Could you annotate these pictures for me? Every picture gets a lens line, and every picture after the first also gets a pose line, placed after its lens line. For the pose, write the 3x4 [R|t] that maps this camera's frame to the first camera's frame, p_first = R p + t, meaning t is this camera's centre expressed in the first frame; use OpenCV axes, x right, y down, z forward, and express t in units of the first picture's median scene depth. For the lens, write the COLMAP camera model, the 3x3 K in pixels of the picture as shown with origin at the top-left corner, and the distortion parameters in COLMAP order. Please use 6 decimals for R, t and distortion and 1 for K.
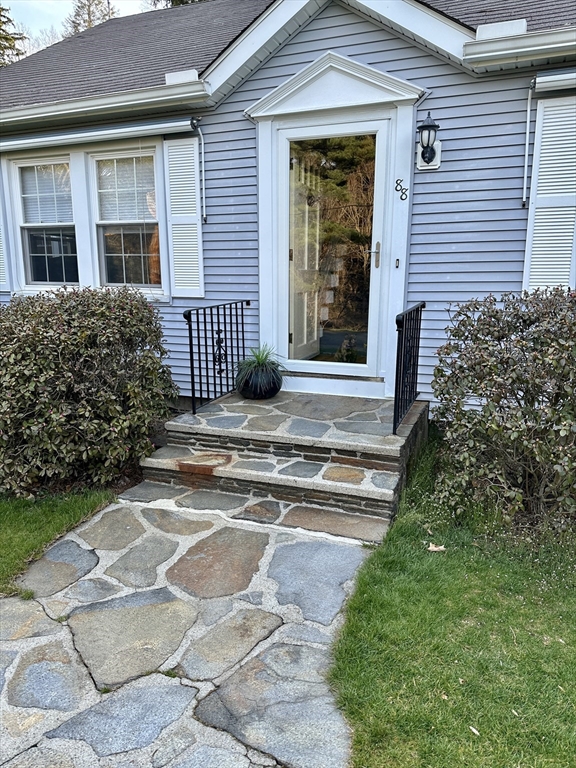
lens RADIAL K [[550.6, 0, 288.0], [0, 550.6, 384.0], [0, 0, 1]] dist [0.004296, -0.002617]
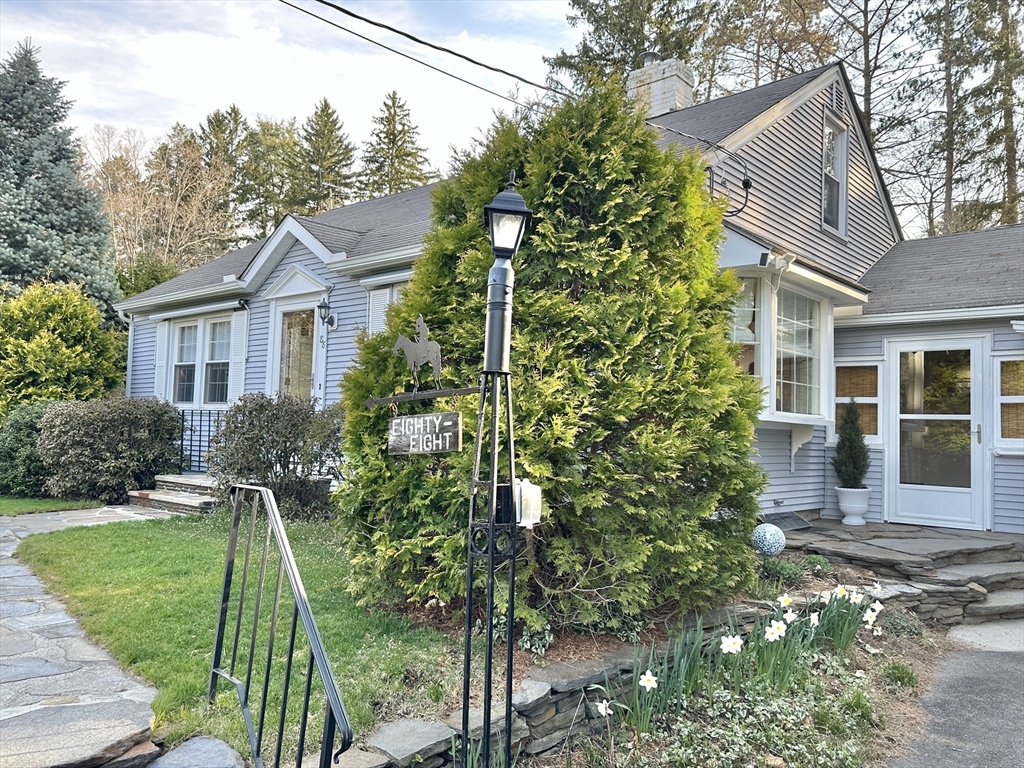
lens RADIAL K [[787.1, 0, 511.8], [0, 787.1, 368.5], [0, 0, 1]] dist [0.012271, 0.002799]
pose [[0.936968, 0.007053, -0.349344, 1.404355], [-0.105116, 0.959171, -0.262566, 0.237204], [0.333229, 0.282738, 0.899454, -0.768665]]
